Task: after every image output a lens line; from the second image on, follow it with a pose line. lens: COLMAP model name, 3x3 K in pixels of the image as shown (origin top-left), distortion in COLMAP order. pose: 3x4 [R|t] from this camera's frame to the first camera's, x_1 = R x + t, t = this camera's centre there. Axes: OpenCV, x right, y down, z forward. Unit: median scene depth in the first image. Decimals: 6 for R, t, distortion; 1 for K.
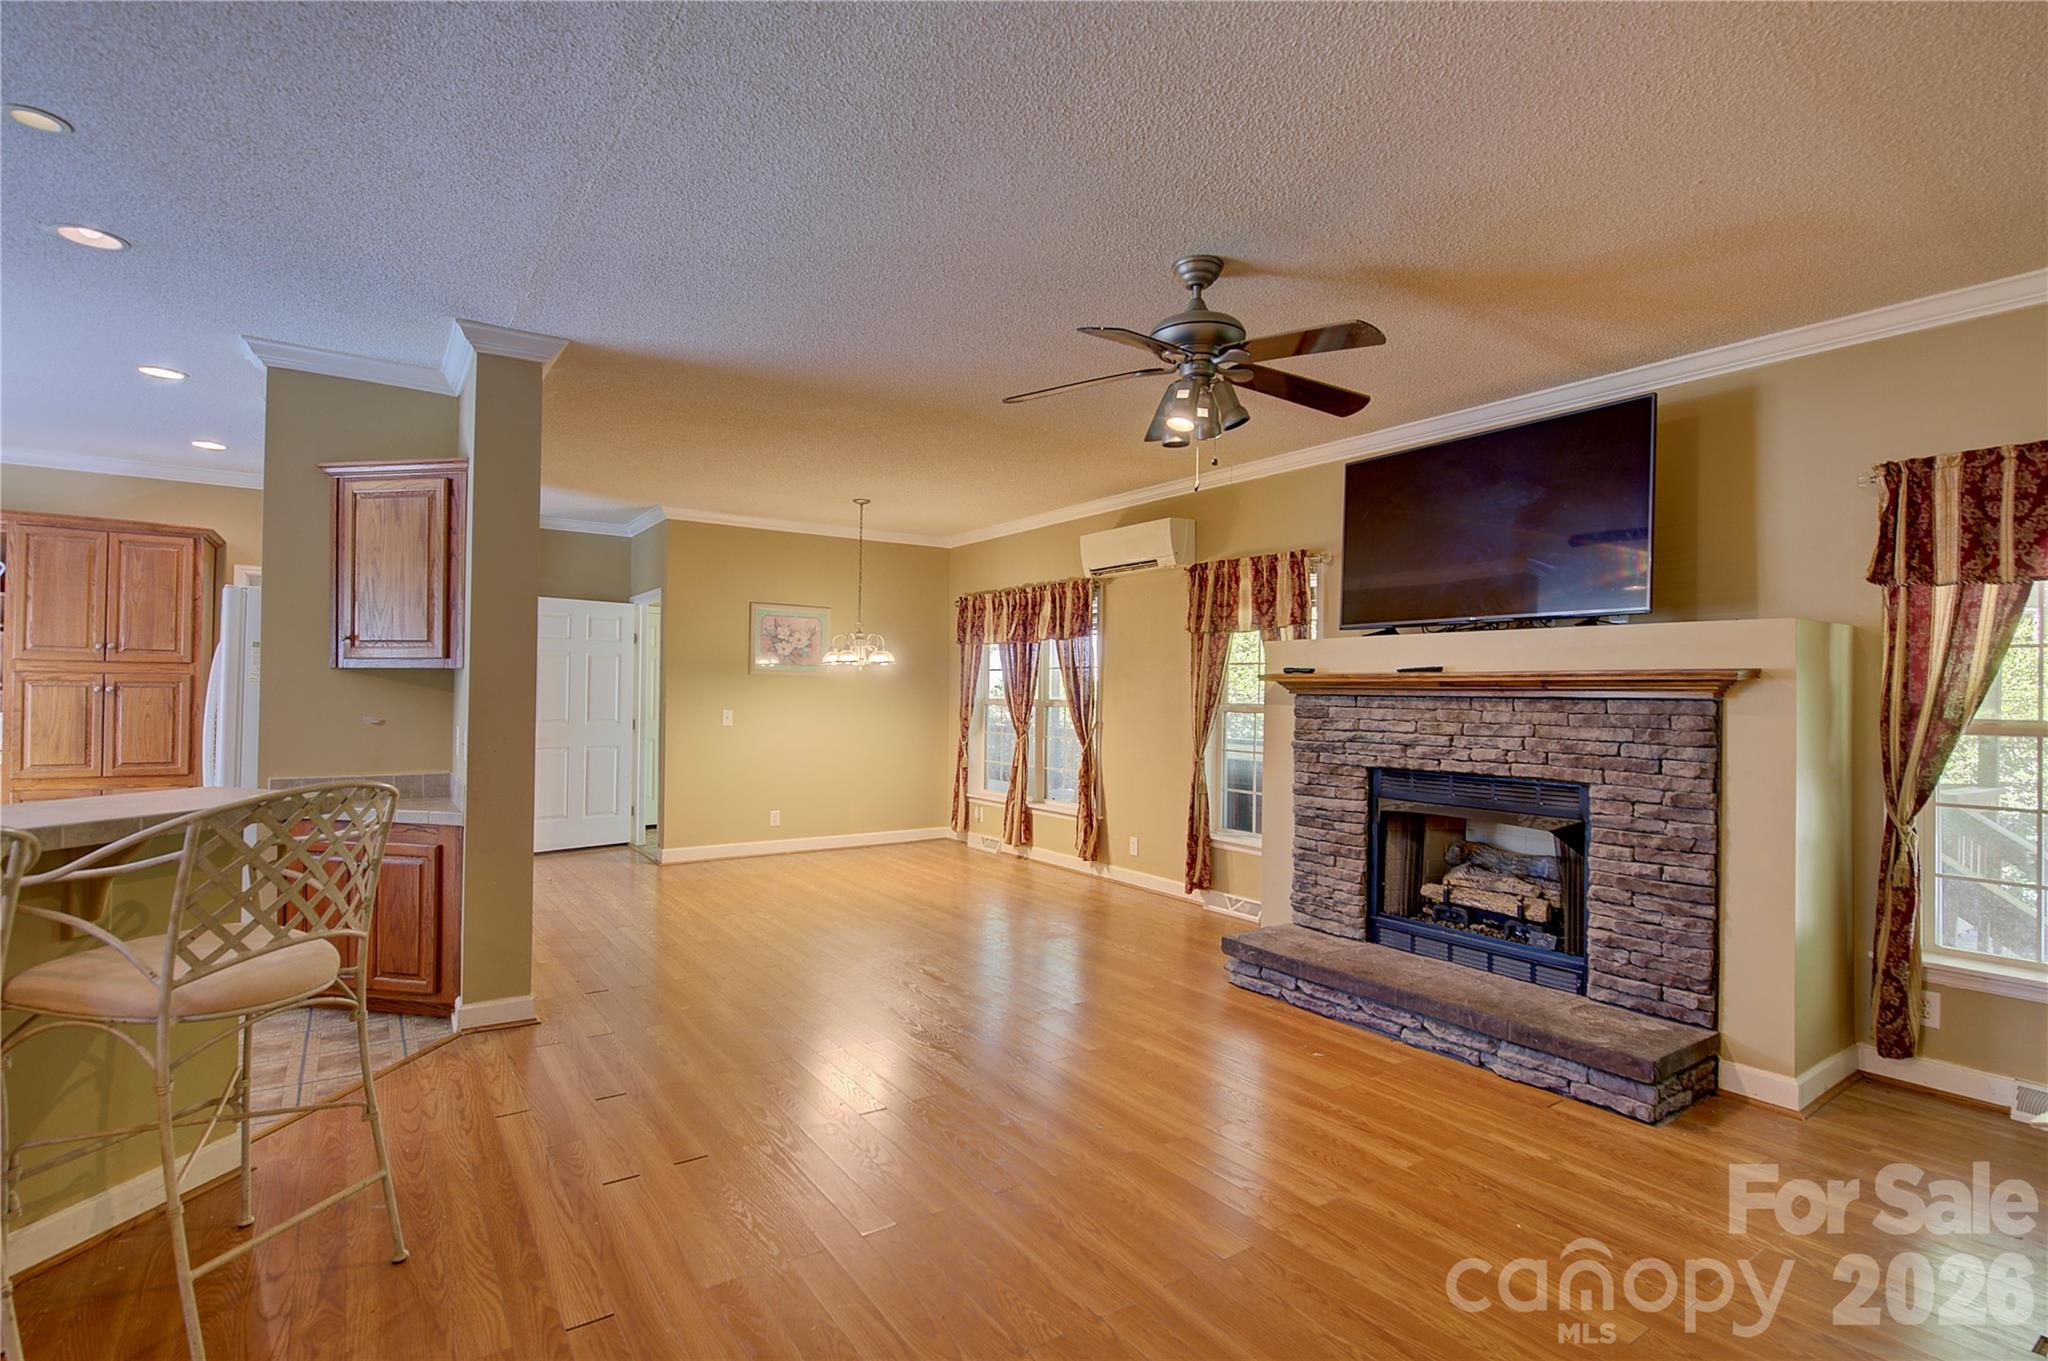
lens RADIAL K [[978.4, 0, 1041.2], [0, 978.4, 683.6], [0, 0, 1]] dist [-0.004569, -0.001471]
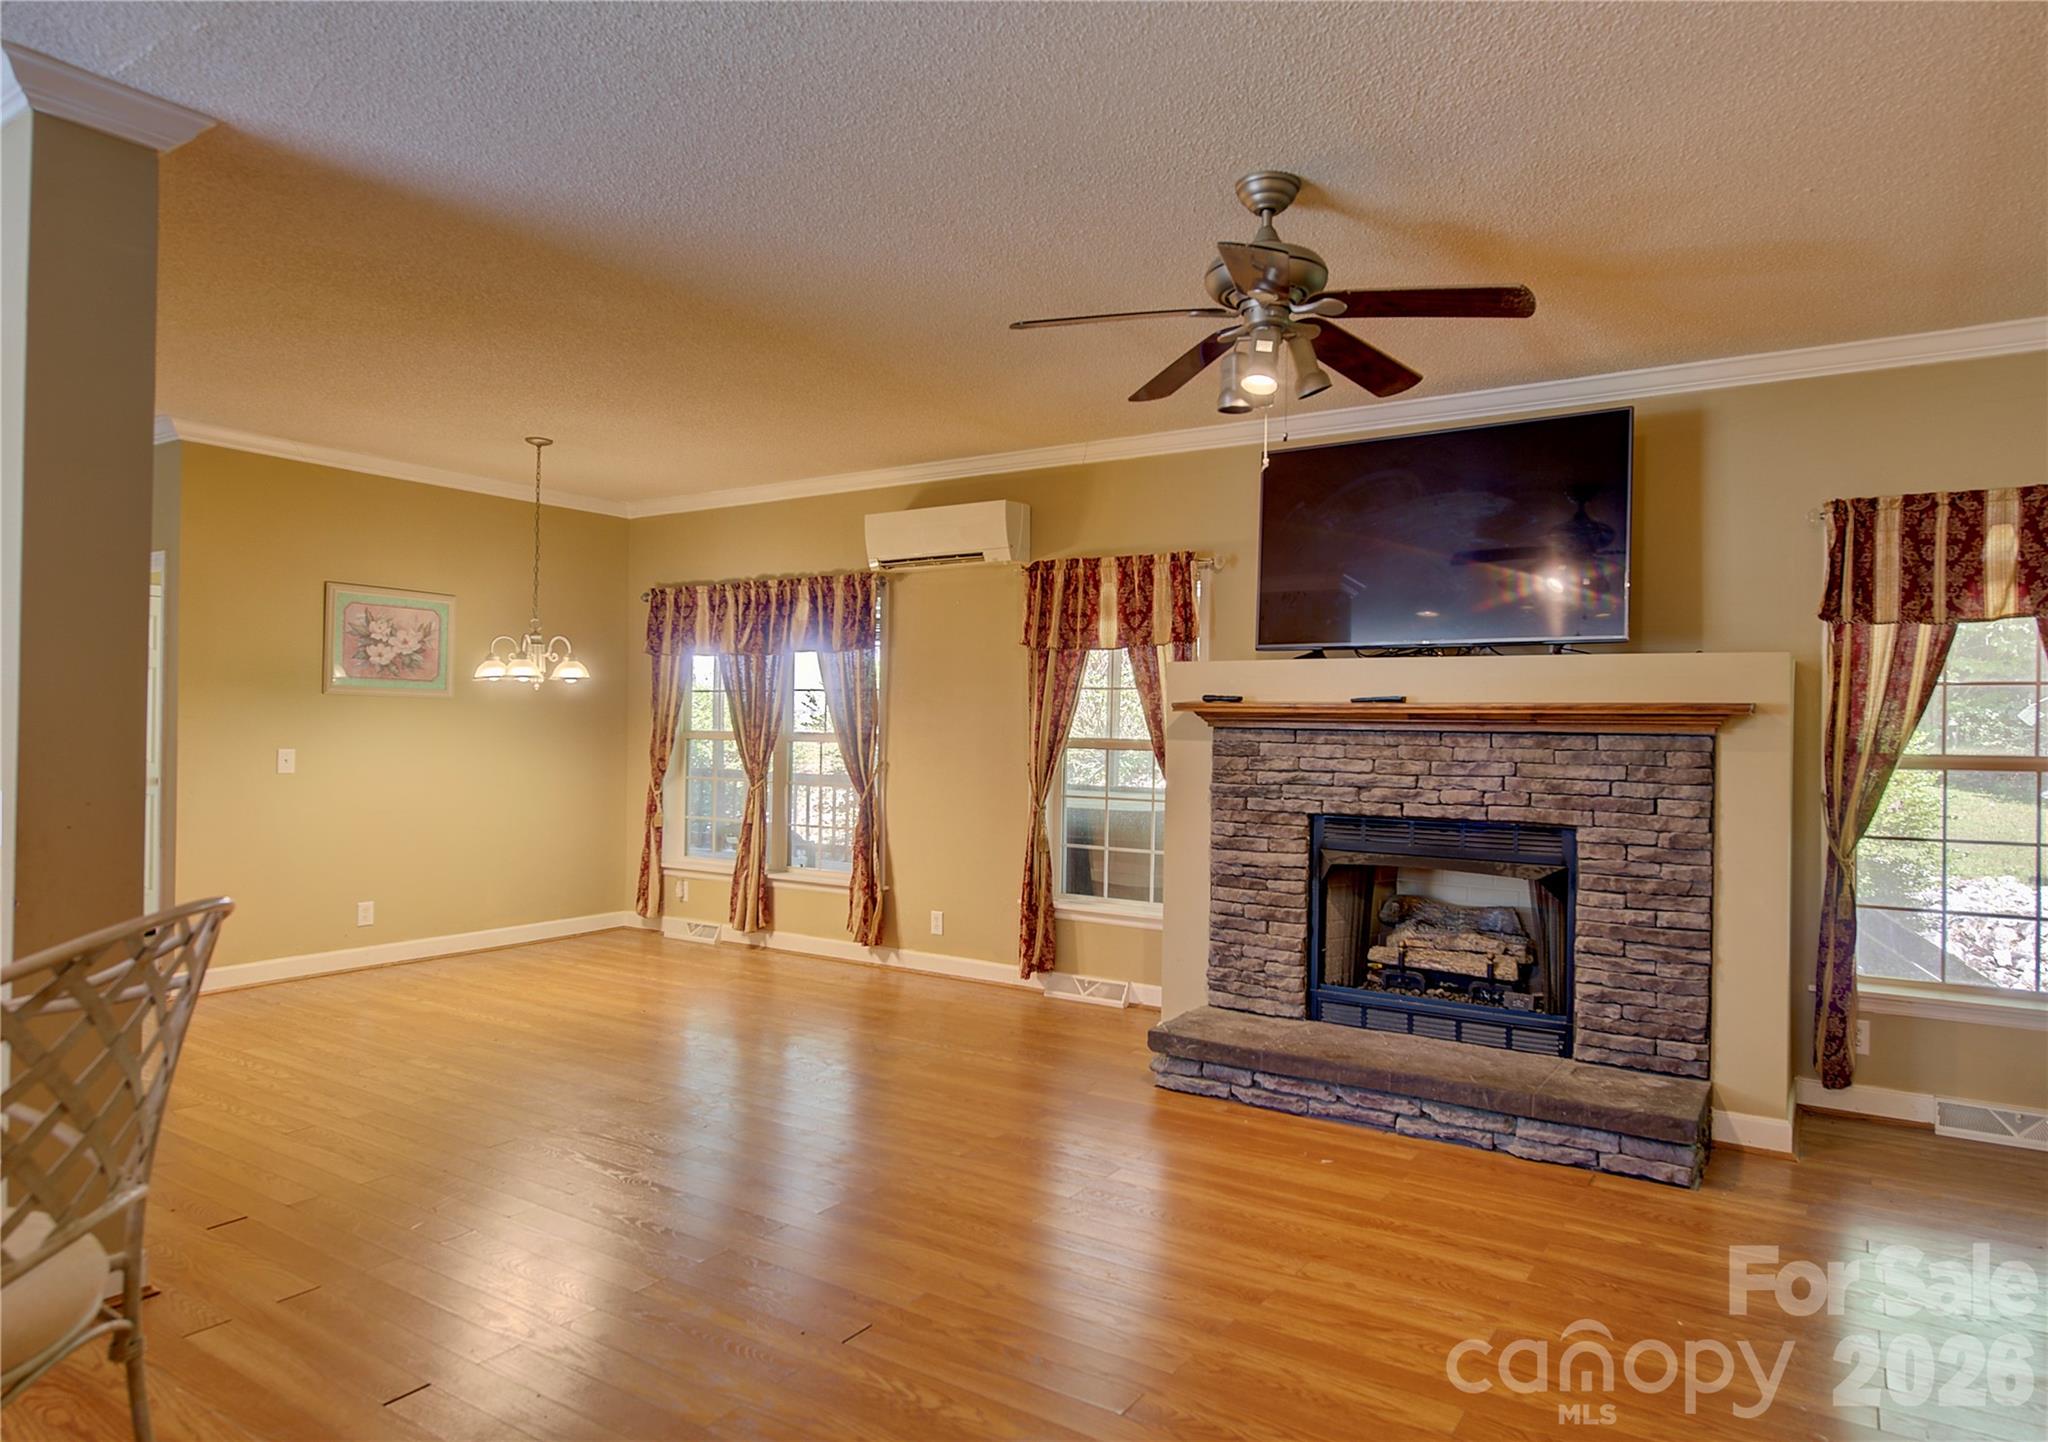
lens RADIAL K [[1215.9, 0, 1103.0], [0, 1215.9, 724.4], [0, 0, 1]] dist [0.001709, 0.000881]
pose [[0.919696, 0.003235, 0.392617, -0.259803], [-0.007667, 0.999923, 0.009720, -0.000958], [-0.392556, -0.011950, 0.919651, 0.109678]]
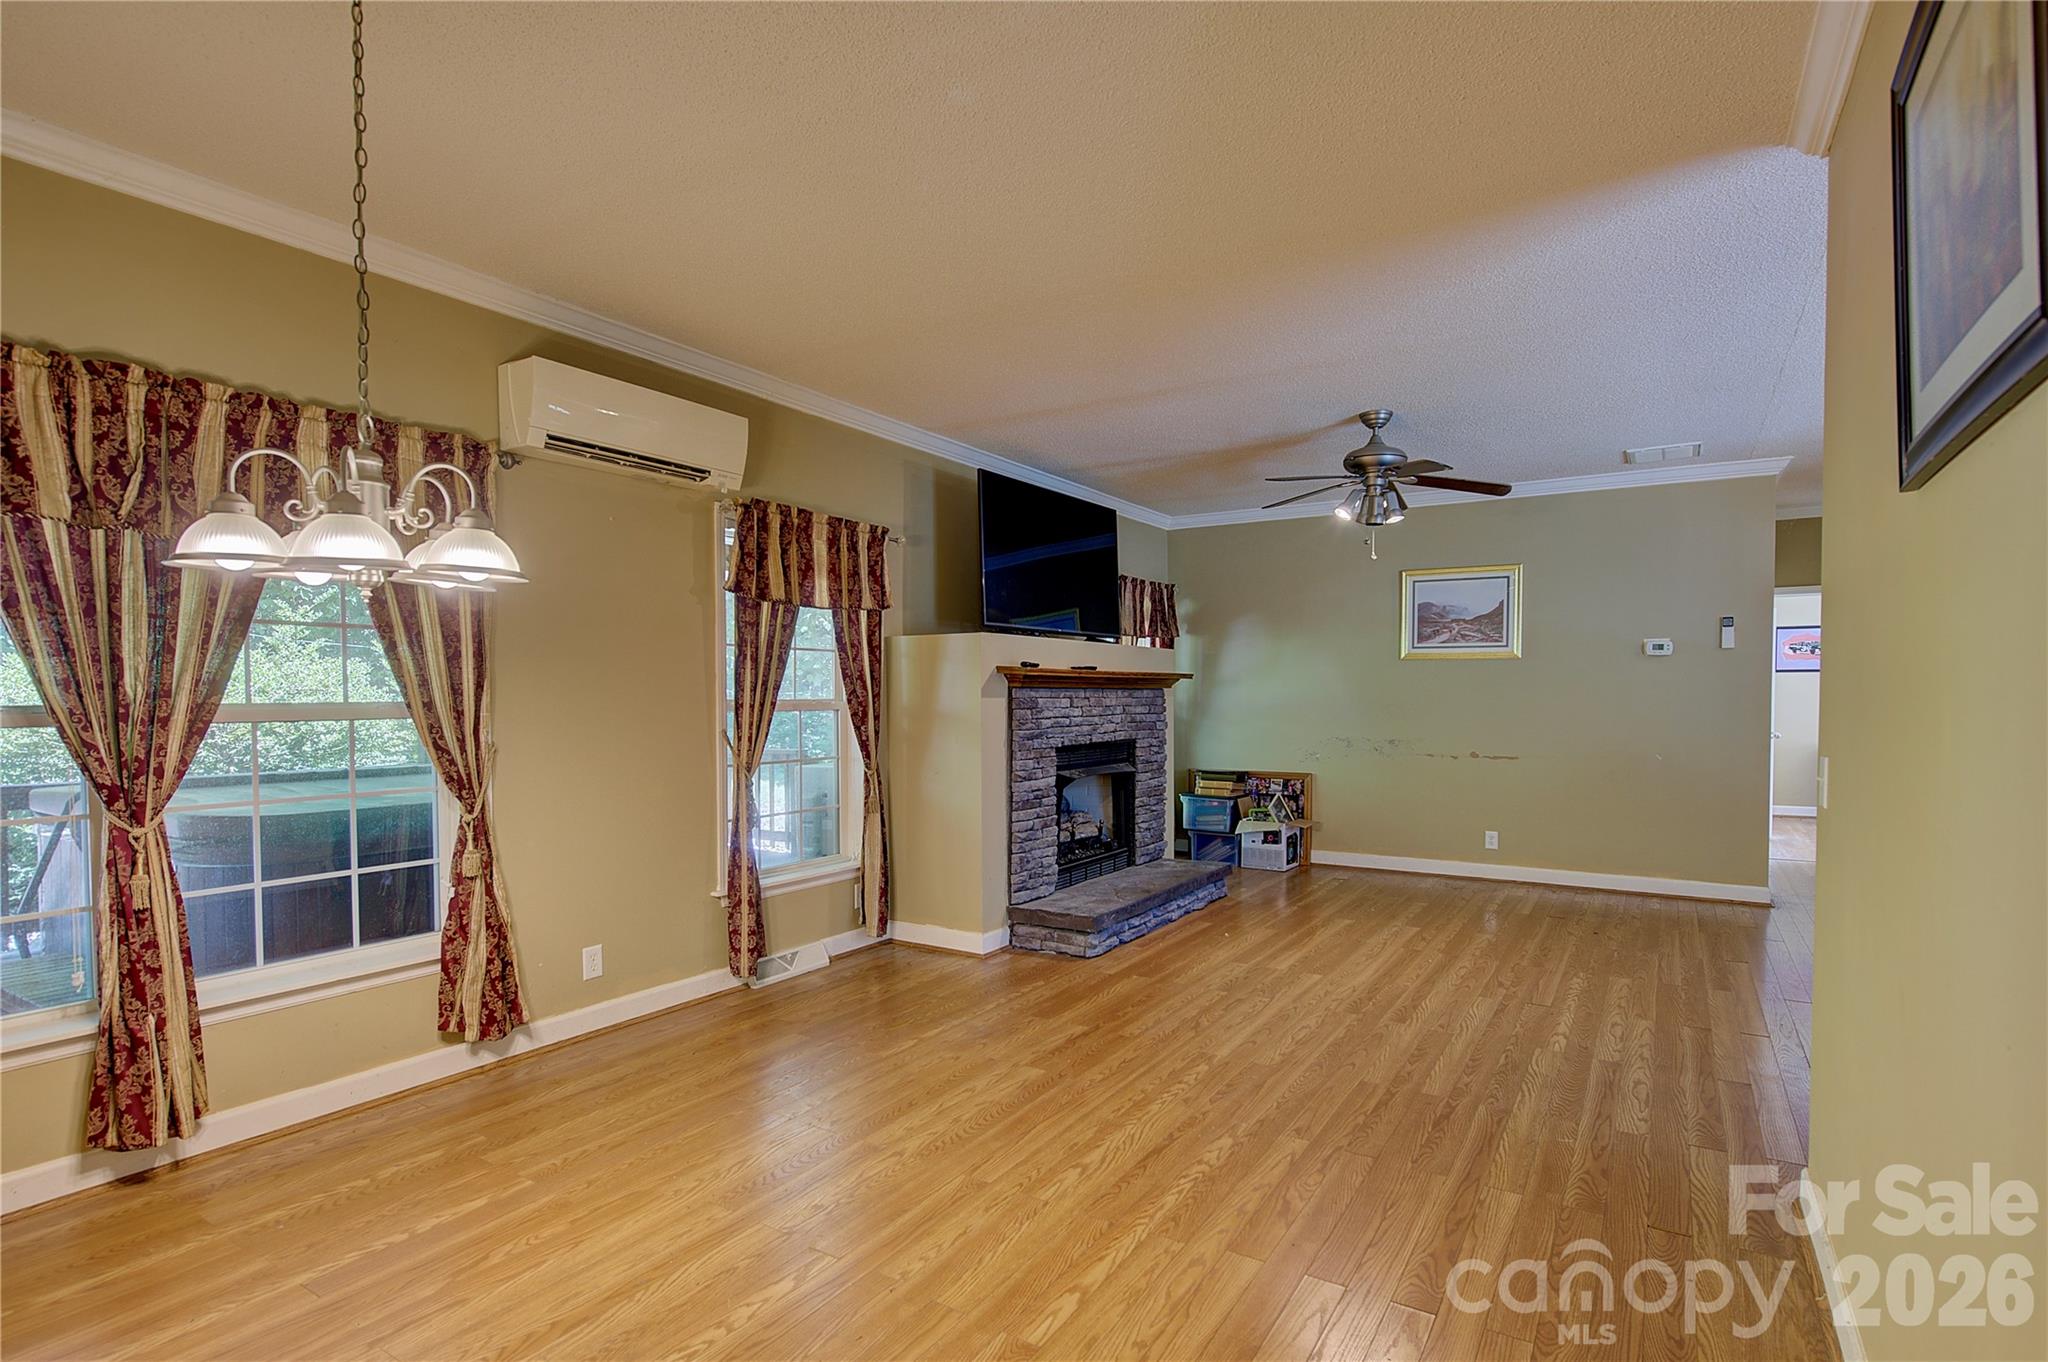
lens RADIAL K [[994.7, 0, 1065.0], [0, 994.7, 722.4], [0, 0, 1]] dist [-0.002823, -0.000249]
pose [[-0.398853, -0.040580, 0.916117, -0.840884], [-0.013701, 0.999173, 0.038294, 0.008143], [-0.916913, 0.002722, -0.399079, 1.572729]]
